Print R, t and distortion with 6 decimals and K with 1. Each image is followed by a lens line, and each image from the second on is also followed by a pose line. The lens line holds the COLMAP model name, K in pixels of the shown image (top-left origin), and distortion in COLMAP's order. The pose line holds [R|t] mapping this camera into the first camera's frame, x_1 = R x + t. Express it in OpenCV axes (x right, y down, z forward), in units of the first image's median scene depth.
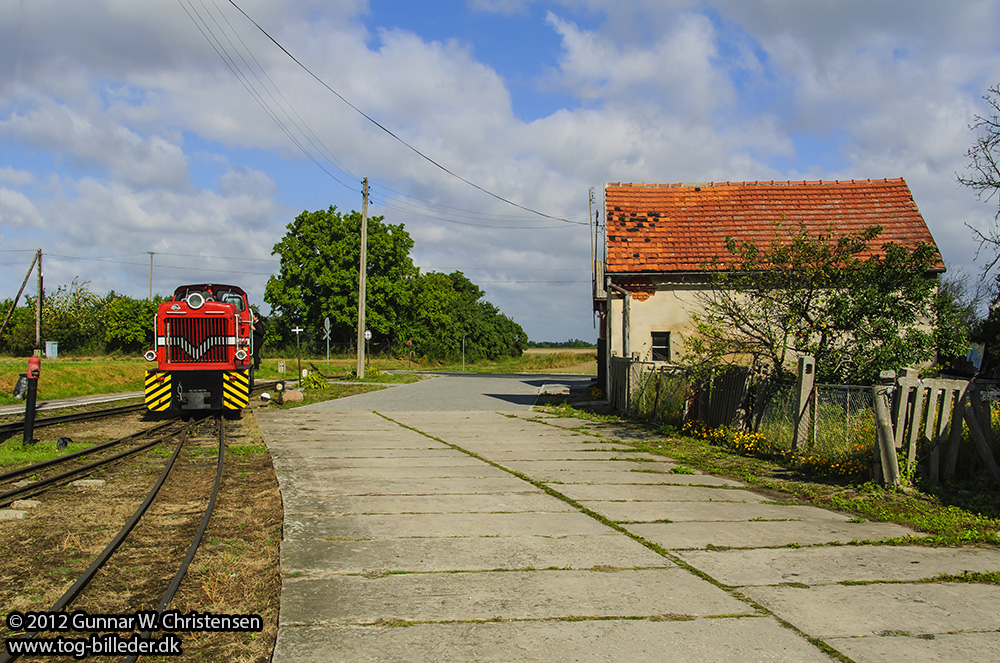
lens RADIAL K [[1041.9, 0, 499.3], [0, 1041.9, 330.9], [0, 0, 1]] dist [-0.001852, 0.000000]
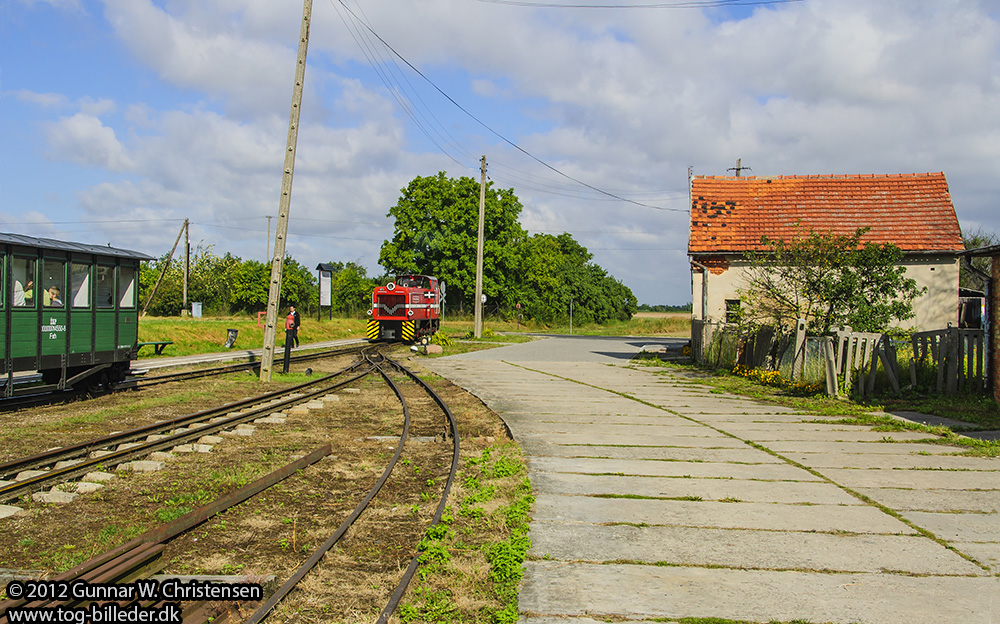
lens RADIAL K [[1118.1, 0, 496.3], [0, 1118.1, 312.0], [0, 0, 1]] dist [0.065595, 0.000000]
pose [[0.994970, 0.007894, -0.099861, 0.007478], [-0.006157, 0.999824, 0.017696, -0.005992], [0.099983, -0.016992, 0.994844, -0.335769]]
